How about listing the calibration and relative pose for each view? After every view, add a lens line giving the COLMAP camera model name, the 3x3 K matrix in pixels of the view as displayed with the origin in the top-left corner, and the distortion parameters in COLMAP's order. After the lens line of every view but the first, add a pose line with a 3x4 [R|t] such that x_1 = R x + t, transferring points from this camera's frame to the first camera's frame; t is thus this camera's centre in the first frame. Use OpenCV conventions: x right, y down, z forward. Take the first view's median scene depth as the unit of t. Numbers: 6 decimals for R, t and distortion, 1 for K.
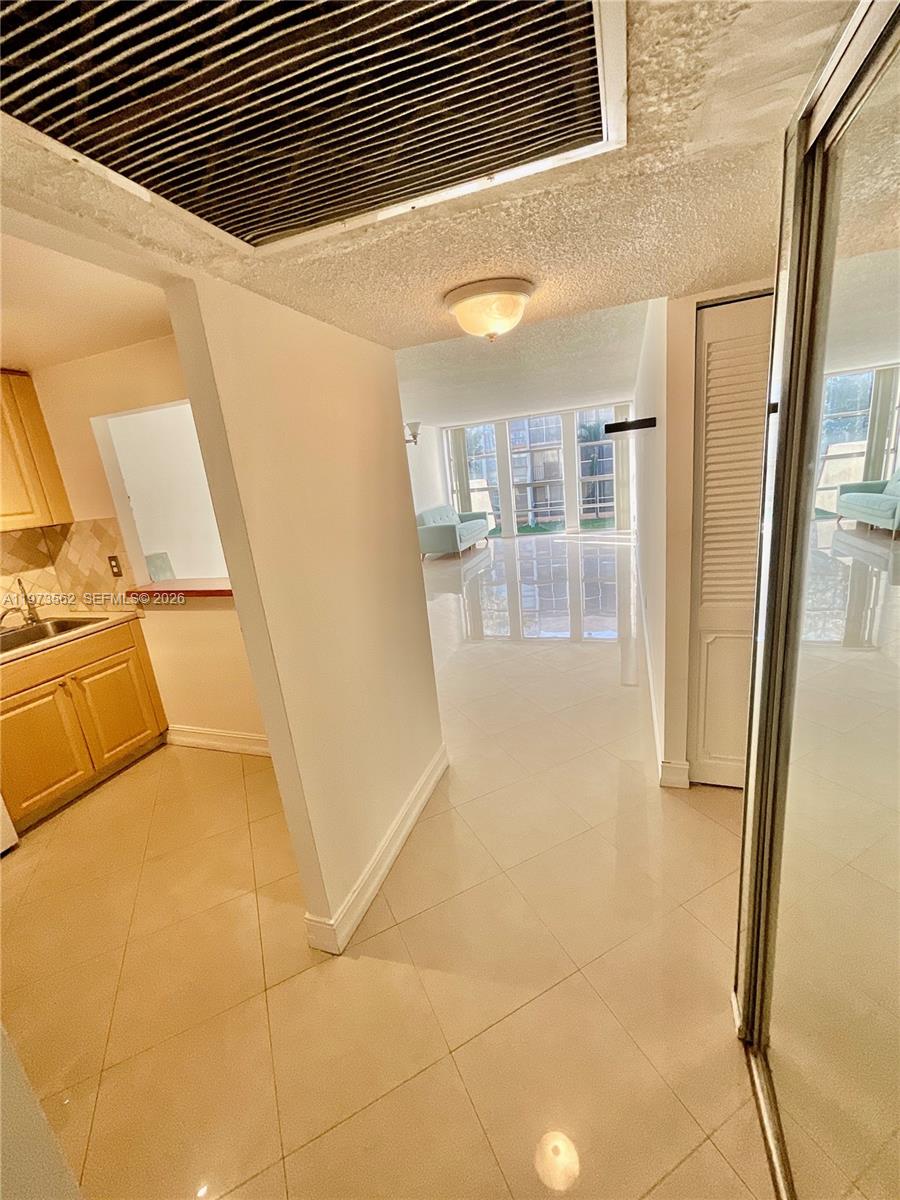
lens RADIAL K [[488.3, 0, 448.6], [0, 488.3, 603.0], [0, 0, 1]] dist [-0.009409, 0.007969]
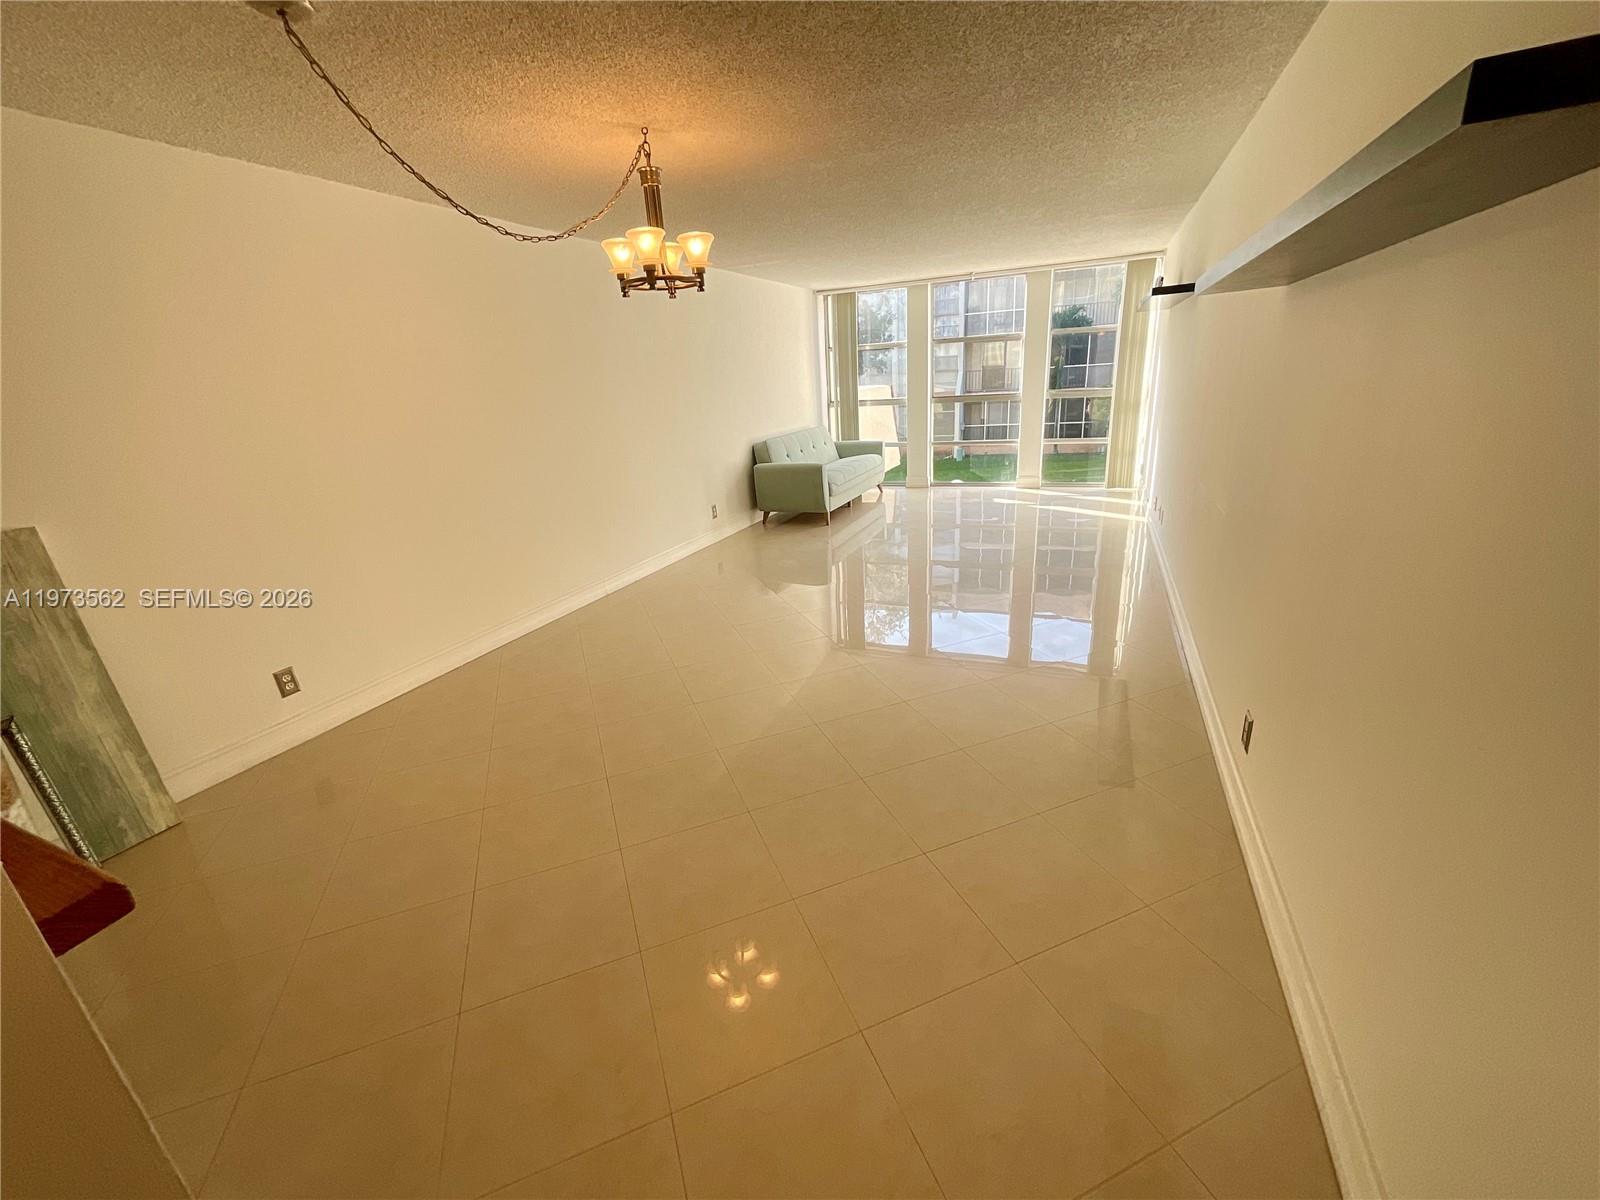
lens RADIAL K [[644.9, 0, 804.6], [0, 644.9, 604.7], [0, 0, 1]] dist [-0.002260, 0.000159]
pose [[0.996816, 0.065731, -0.045132, 0.030071], [-0.061752, 0.994505, 0.084536, -0.048641], [0.050441, -0.081480, 0.995398, 0.193989]]
